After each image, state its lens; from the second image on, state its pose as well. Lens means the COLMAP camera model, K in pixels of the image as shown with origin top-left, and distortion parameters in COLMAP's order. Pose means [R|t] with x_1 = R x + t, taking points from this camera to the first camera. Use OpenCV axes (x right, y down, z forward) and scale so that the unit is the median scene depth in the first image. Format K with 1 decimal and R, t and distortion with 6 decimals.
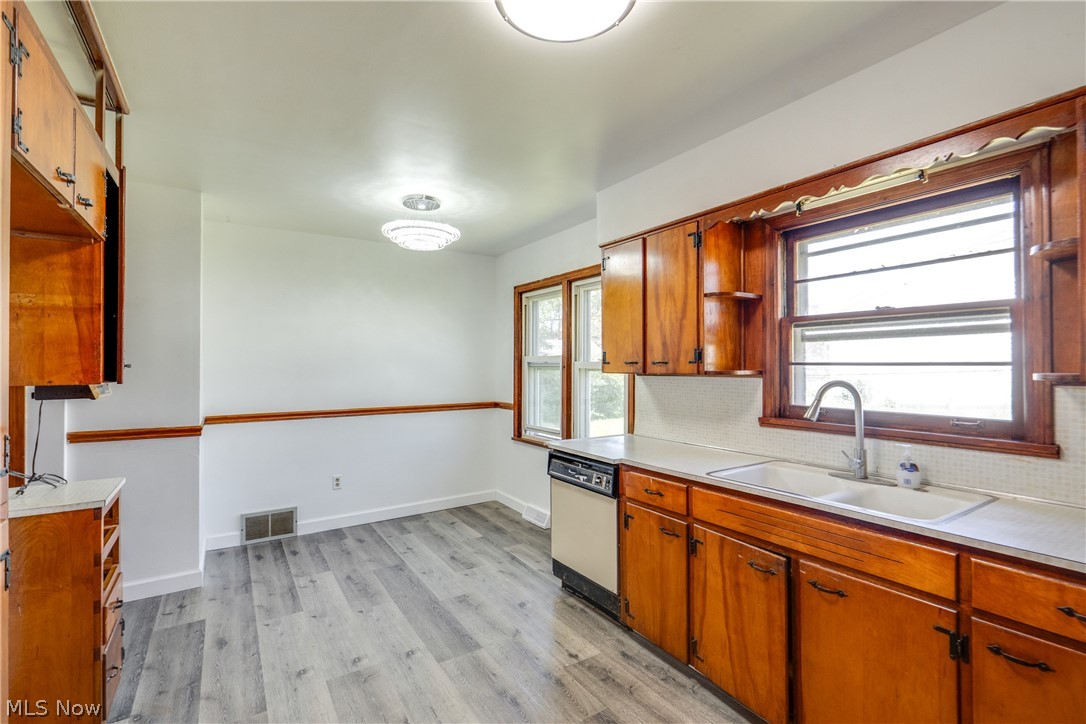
lens RADIAL K [[500.2, 0, 543.3], [0, 500.2, 366.3], [0, 0, 1]] dist [-0.011742, 0.006805]
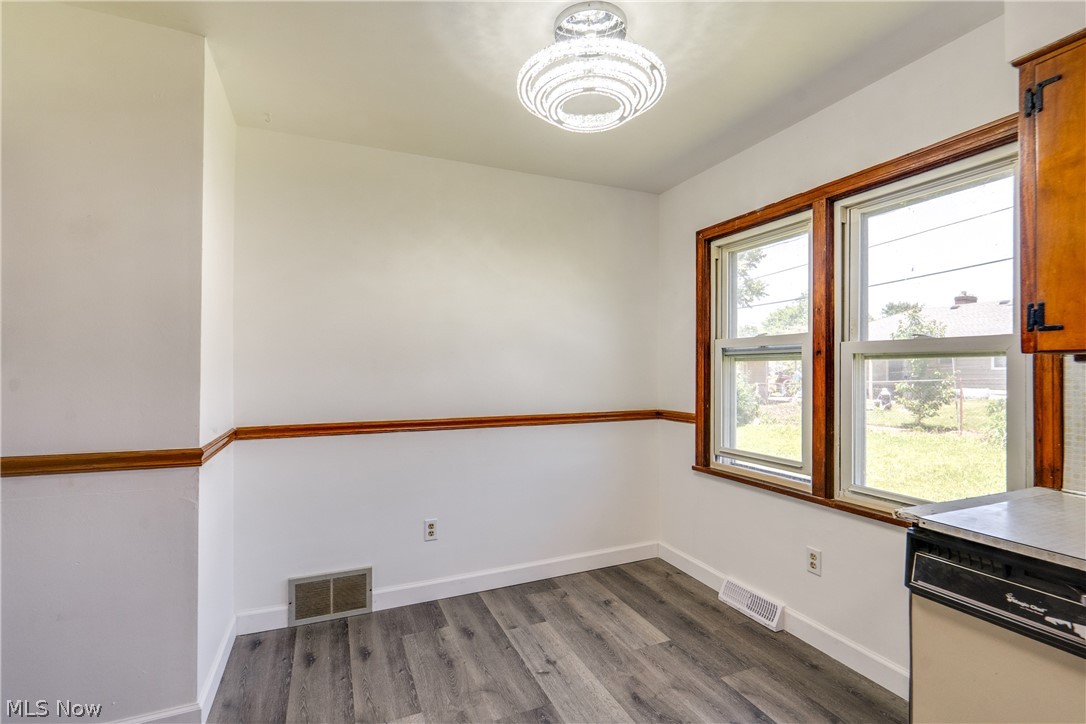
lens RADIAL K [[500.2, 0, 551.0], [0, 500.2, 364.6], [0, 0, 1]] dist [-0.011742, 0.006805]
pose [[0.989028, 0.005347, -0.147631, -0.217743], [-0.007041, 0.999915, -0.010954, 0.030948], [0.147560, 0.011873, 0.988982, 0.499872]]
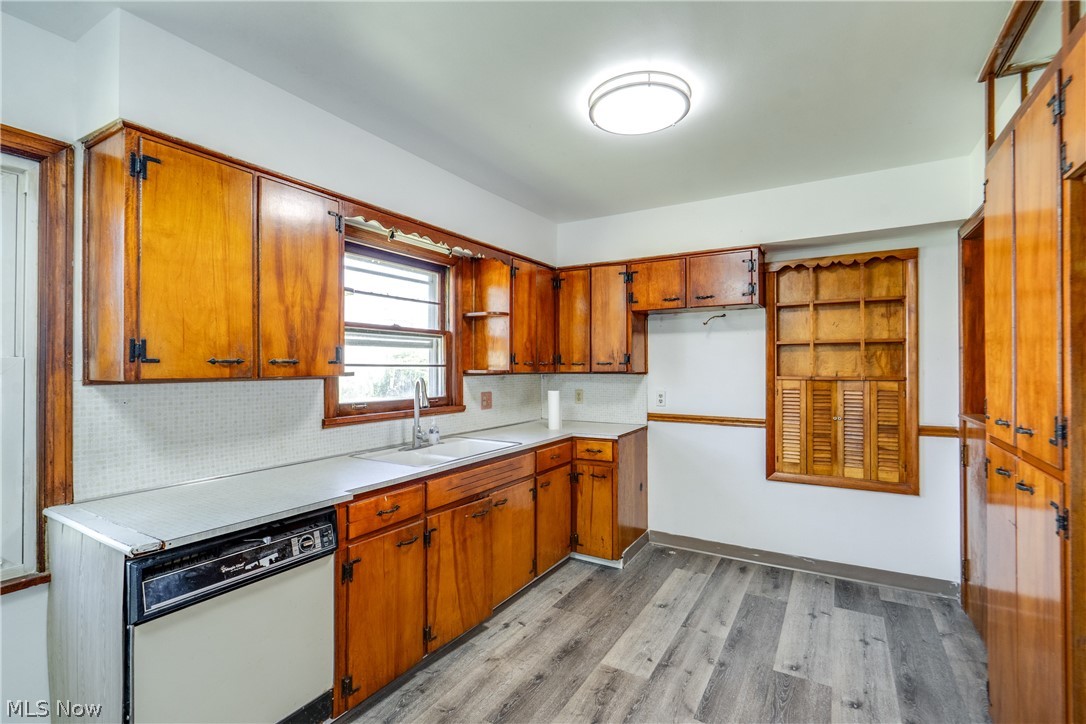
lens RADIAL K [[500.2, 0, 530.7], [0, 500.2, 367.2], [0, 0, 1]] dist [-0.011742, 0.006805]
pose [[-0.439674, 0.004258, 0.898147, -0.487714], [0.003932, 0.999988, -0.002815, 0.003191], [-0.898149, 0.002294, -0.439686, 0.836918]]
